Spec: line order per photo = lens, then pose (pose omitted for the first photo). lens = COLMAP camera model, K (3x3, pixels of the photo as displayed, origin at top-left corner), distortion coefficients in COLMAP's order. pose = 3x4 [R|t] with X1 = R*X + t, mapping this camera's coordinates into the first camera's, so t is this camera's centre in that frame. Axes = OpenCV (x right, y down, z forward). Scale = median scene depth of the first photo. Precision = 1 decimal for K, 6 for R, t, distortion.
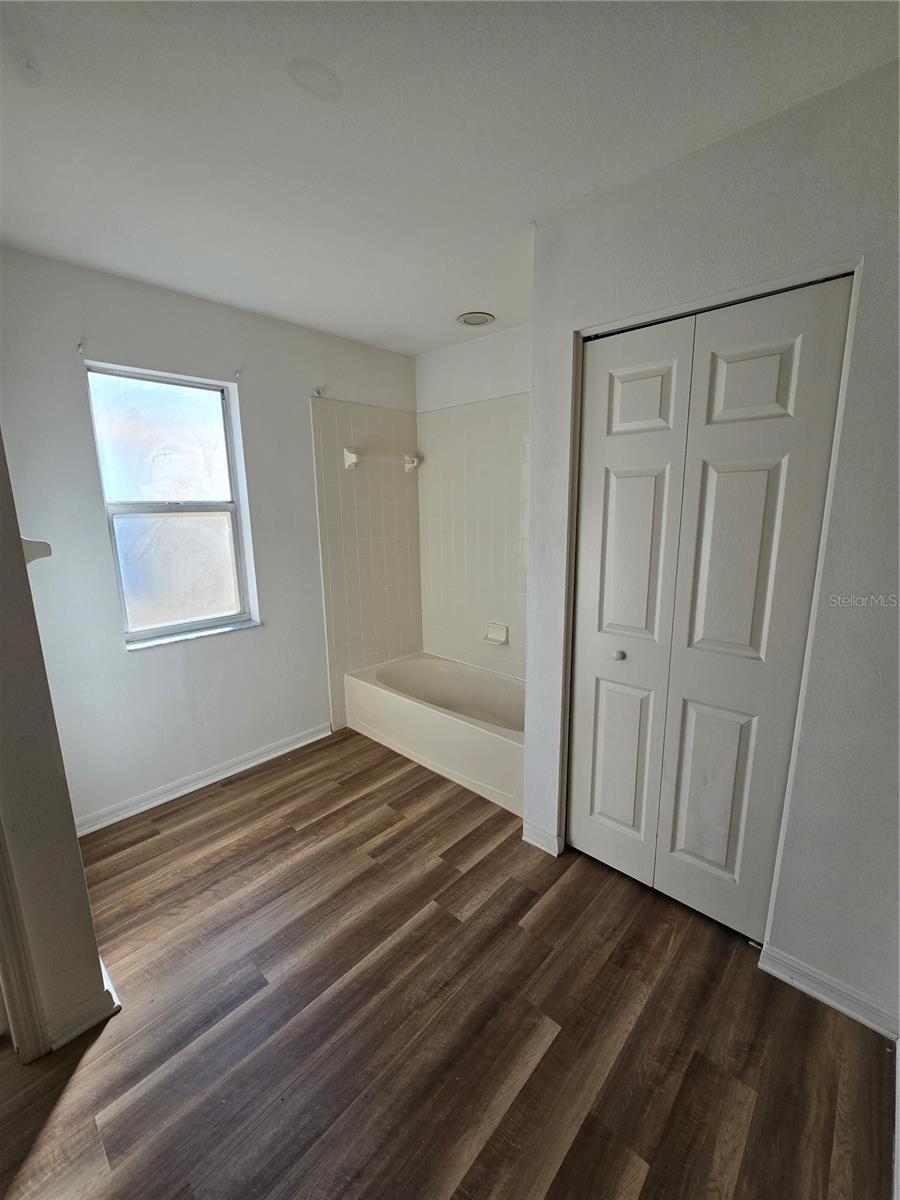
lens RADIAL K [[489.6, 0, 451.7], [0, 489.6, 601.6], [0, 0, 1]] dist [0.000541, 0.000175]
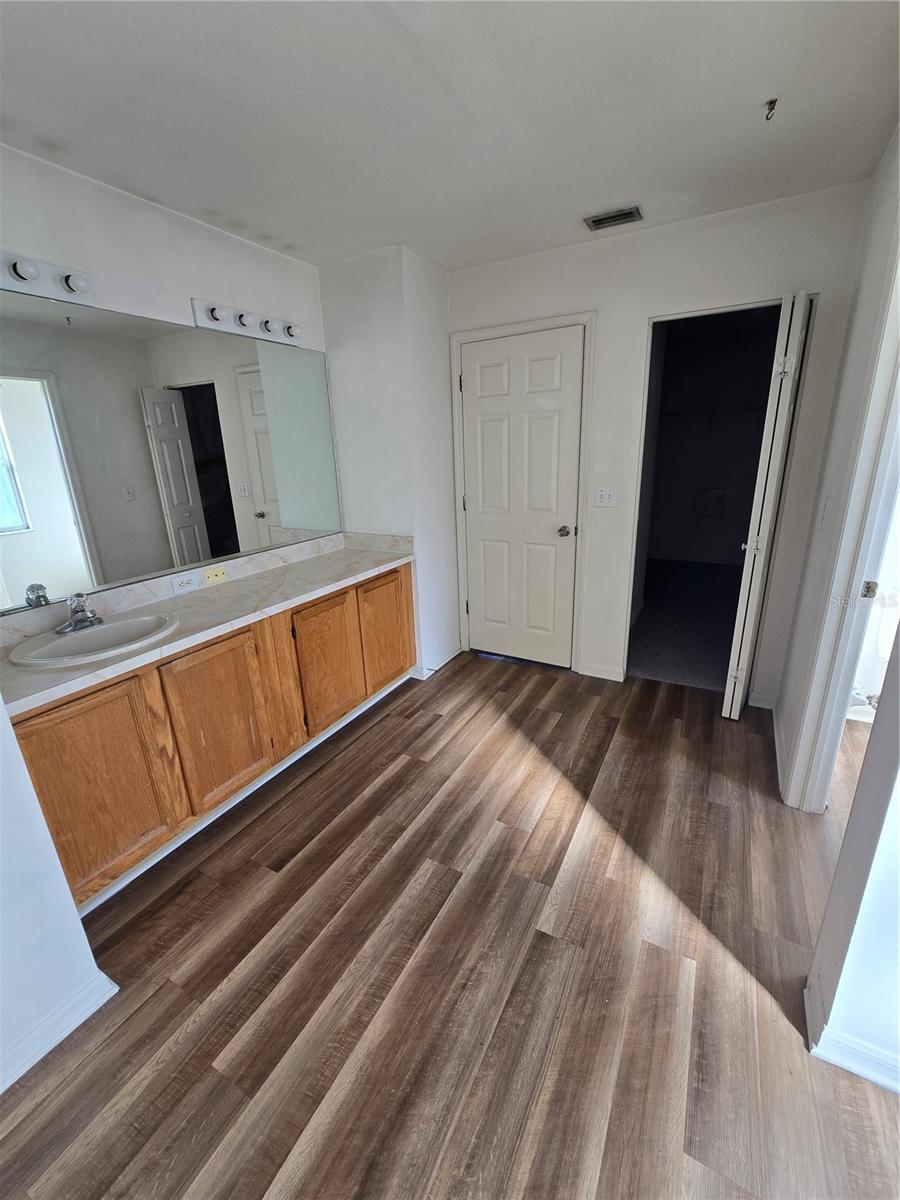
lens RADIAL K [[489.6, 0, 451.6], [0, 489.6, 599.8], [0, 0, 1]] dist [0.000541, 0.000175]
pose [[-0.969574, 0.112668, -0.217330, 0.000379], [-0.005950, 0.876683, 0.481031, -0.195186], [0.244726, 0.467688, -0.849339, 1.025614]]
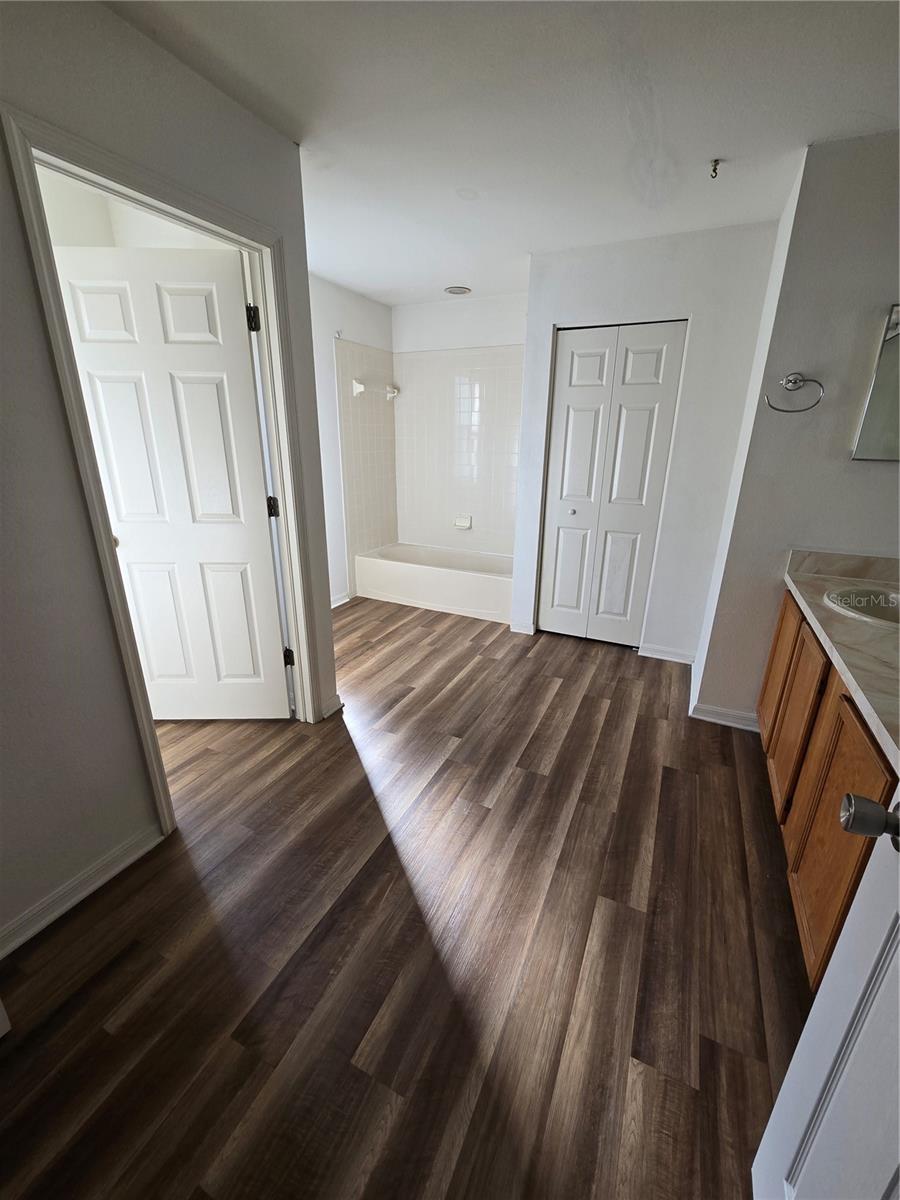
lens RADIAL K [[489.6, 0, 451.5], [0, 489.6, 601.7], [0, 0, 1]] dist [0.000541, 0.000175]
pose [[0.955690, -0.073517, 0.285049, -0.674386], [0.035909, 0.990196, 0.134989, 0.188905], [-0.292178, -0.118772, 0.948960, -0.687665]]
